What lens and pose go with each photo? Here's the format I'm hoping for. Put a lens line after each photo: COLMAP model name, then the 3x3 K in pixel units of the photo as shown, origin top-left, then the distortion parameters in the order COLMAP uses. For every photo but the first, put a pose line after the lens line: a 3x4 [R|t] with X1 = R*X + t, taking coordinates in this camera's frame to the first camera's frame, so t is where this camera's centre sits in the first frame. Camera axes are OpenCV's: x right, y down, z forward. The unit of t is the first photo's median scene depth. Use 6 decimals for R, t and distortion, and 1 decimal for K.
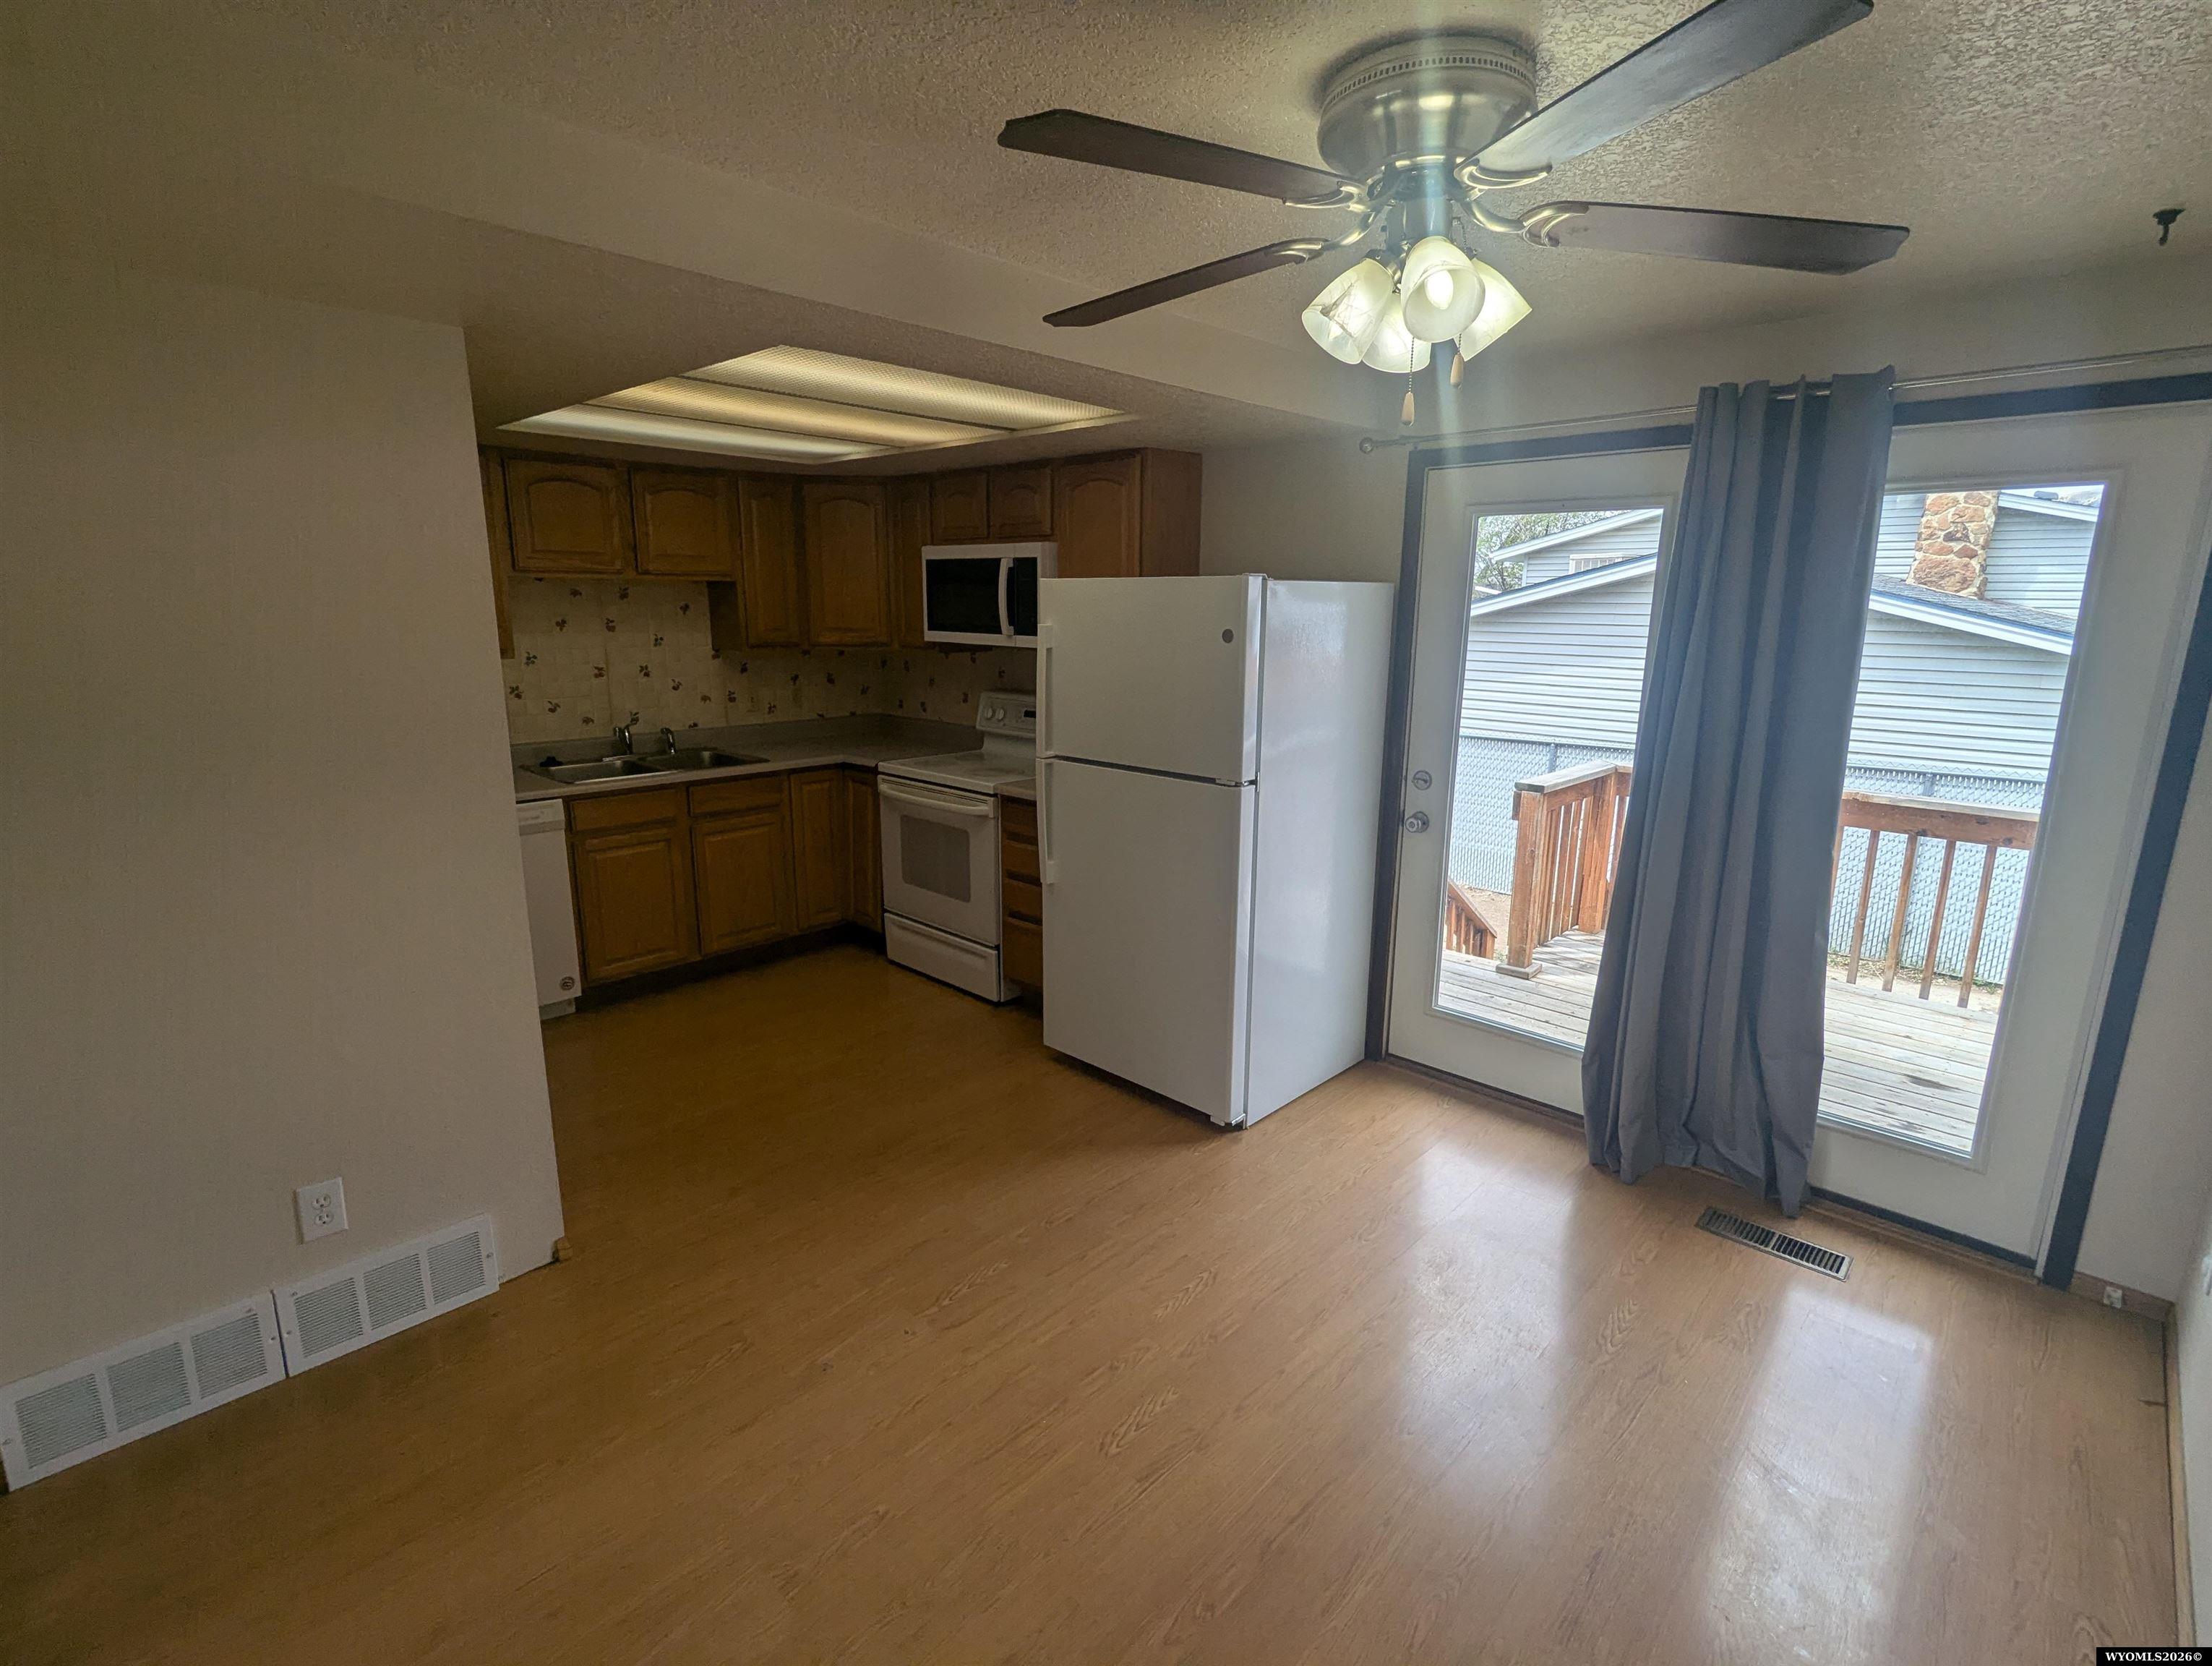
lens RADIAL K [[1050.4, 0, 1108.3], [0, 1050.4, 836.8], [0, 0, 1]] dist [-0.001283, 0.000033]
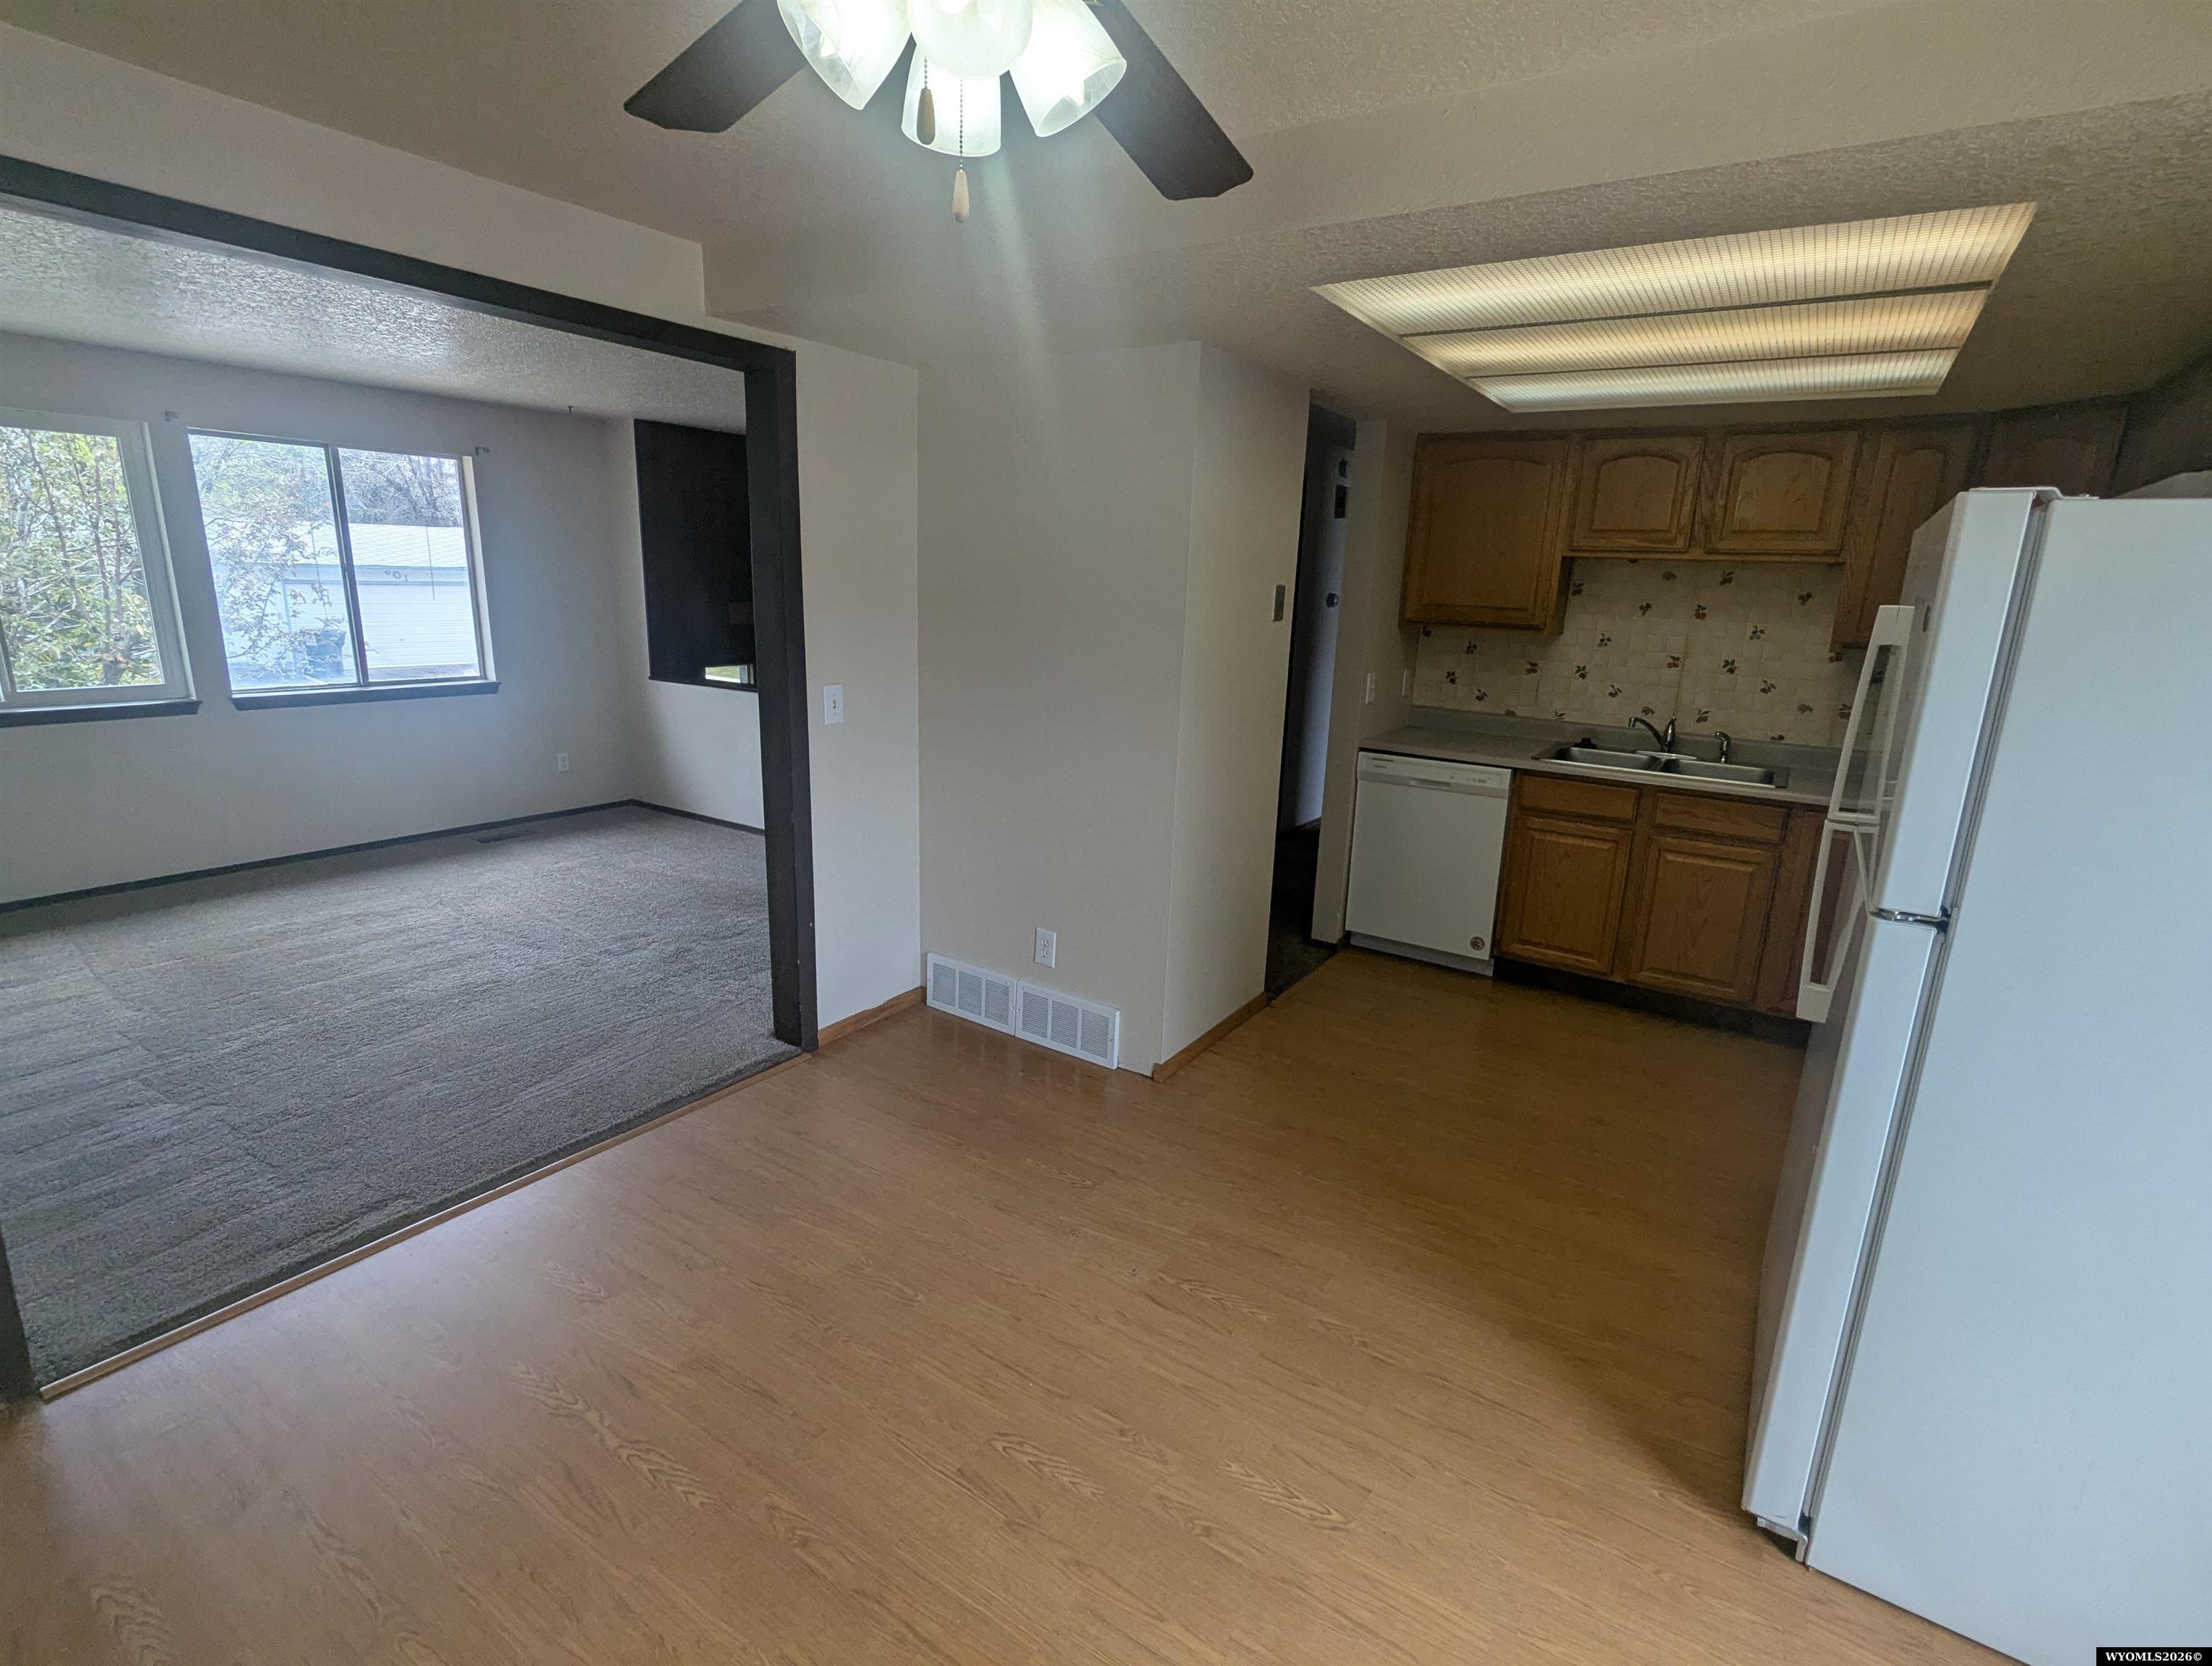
lens RADIAL K [[1050.4, 0, 1108.3], [0, 1050.4, 836.8], [0, 0, 1]] dist [-0.001283, 0.000033]
pose [[0.179063, 0.234355, -0.955518, 0.362015], [-0.253446, 0.949423, 0.185365, -0.056804], [0.950632, 0.208981, 0.229403, 0.353715]]
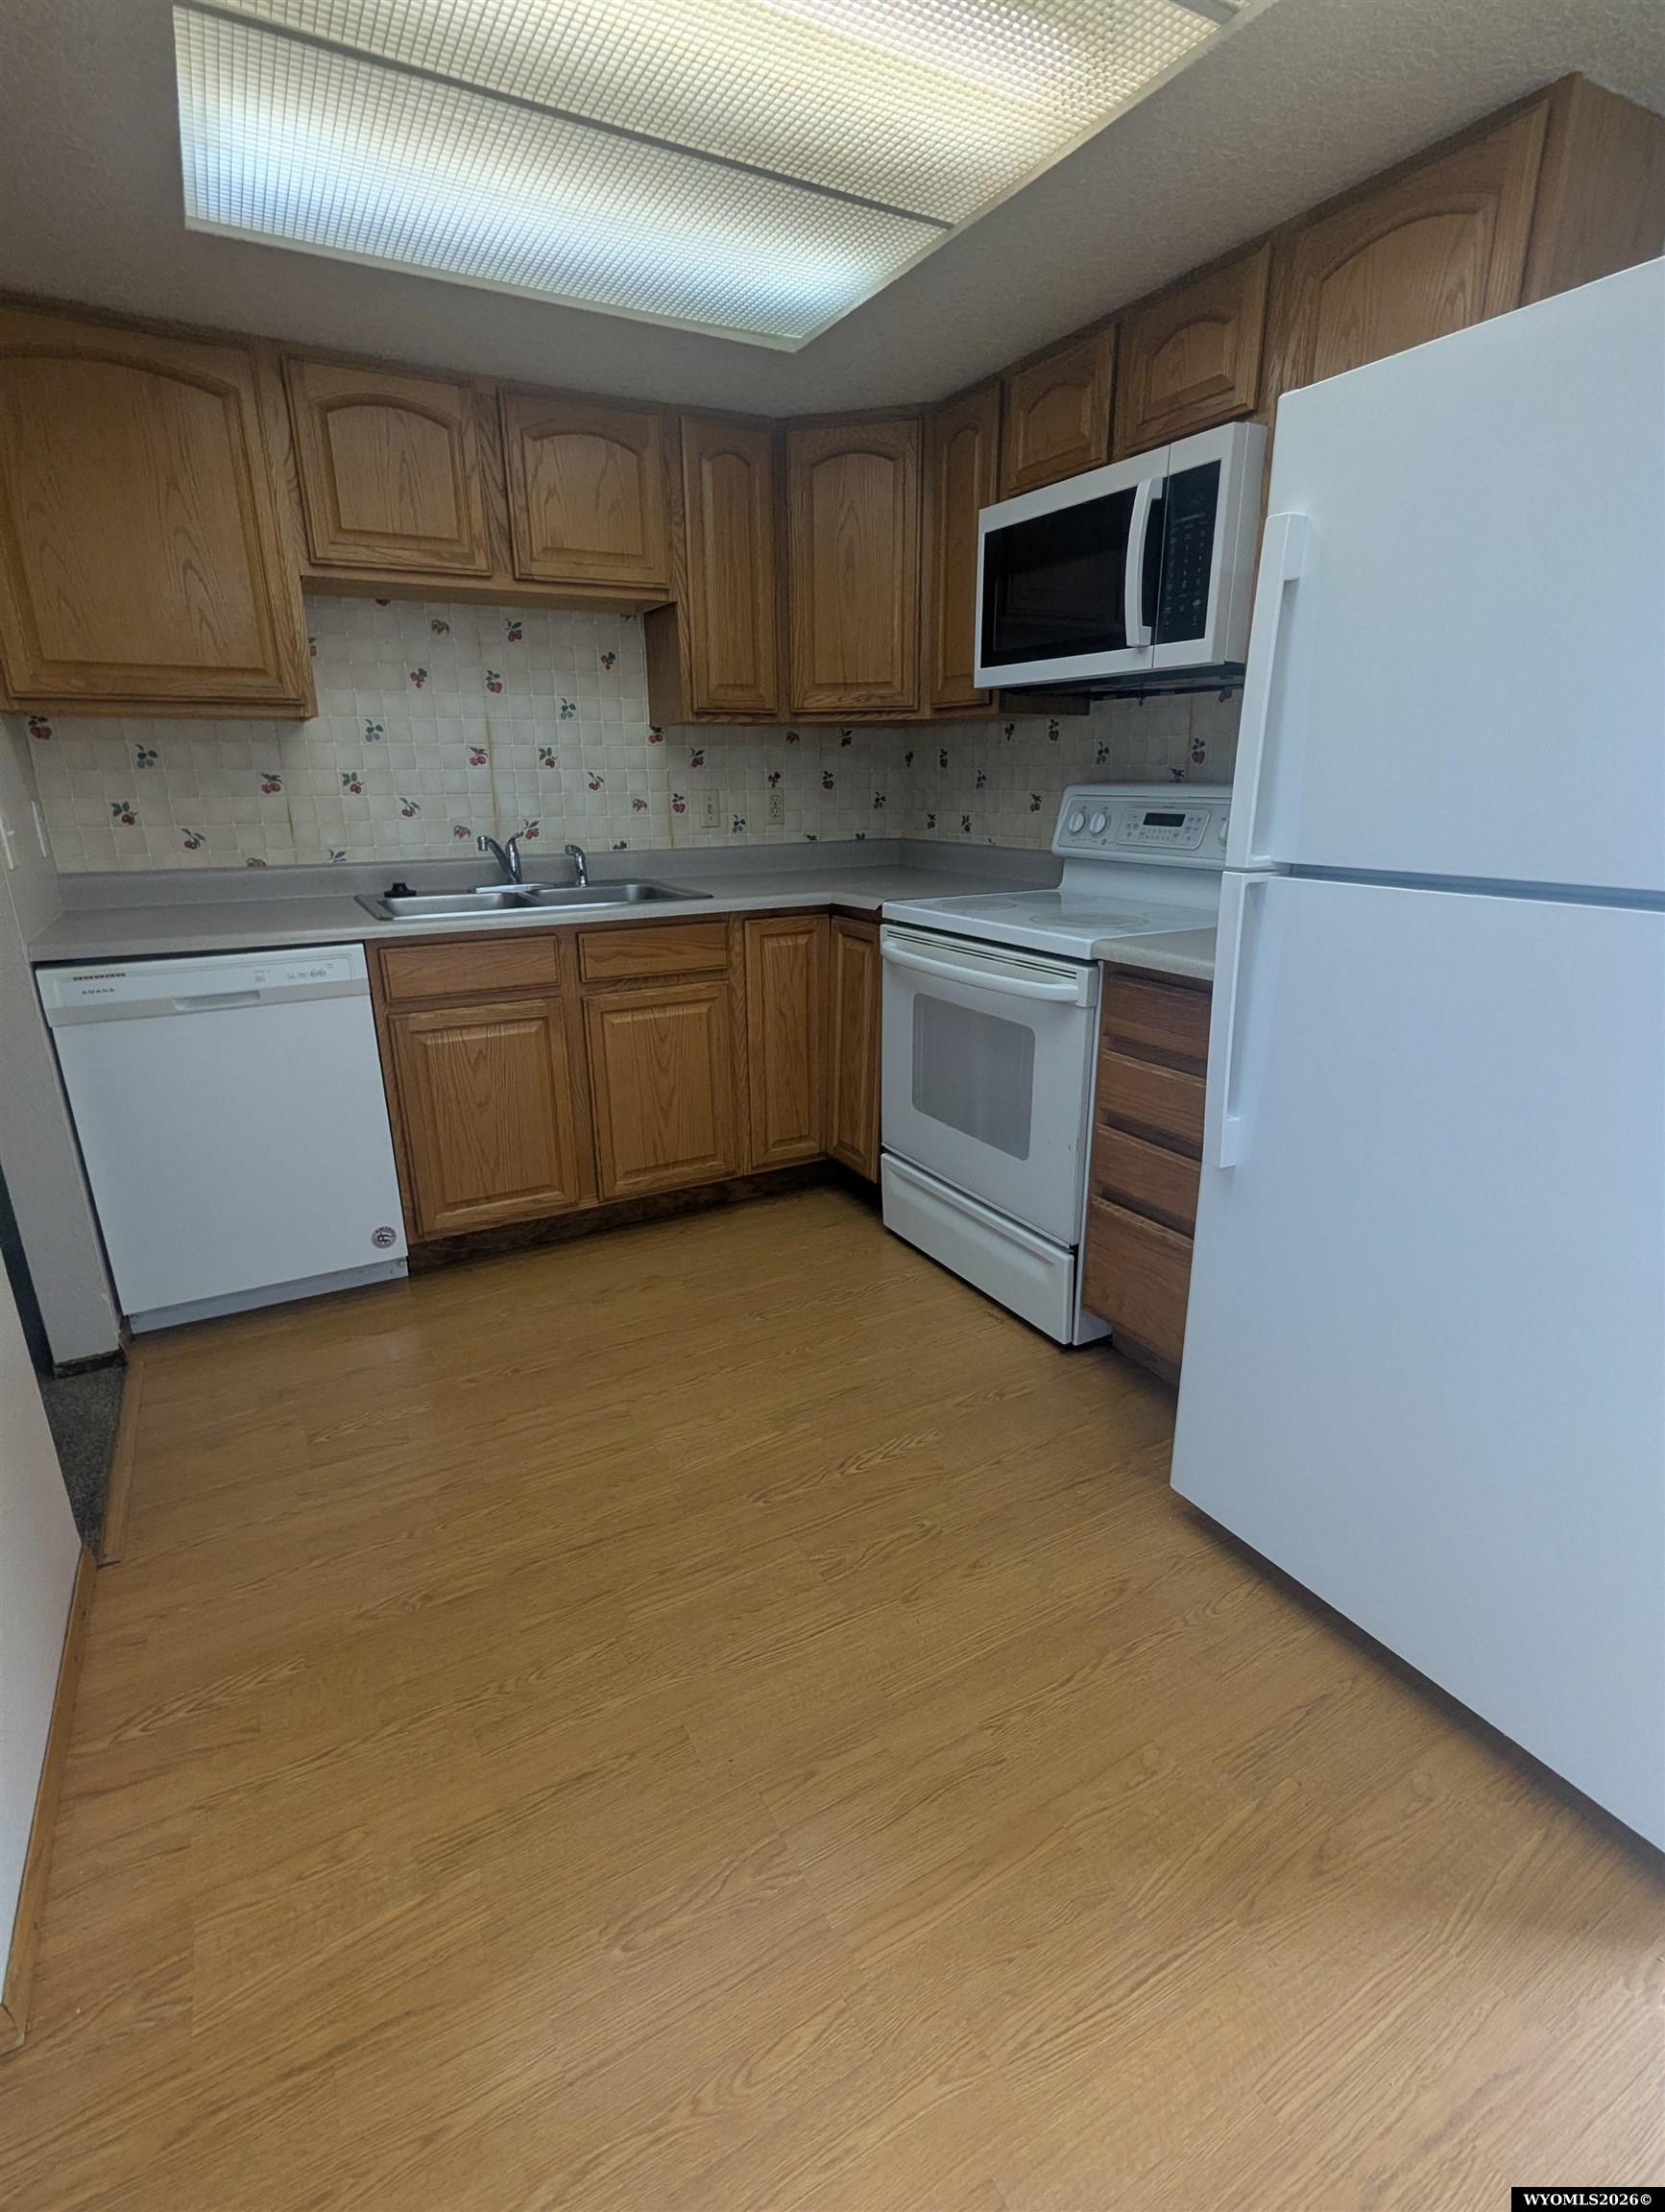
lens RADIAL K [[1050.3, 0, 832.5], [0, 1050.3, 1106.0], [0, 0, 1]] dist [-0.001283, 0.000033]
pose [[0.955686, 0.072556, -0.285306, -0.072282], [-0.048373, 0.994682, 0.090925, -0.009931], [0.290386, -0.073094, 0.954114, 0.435775]]
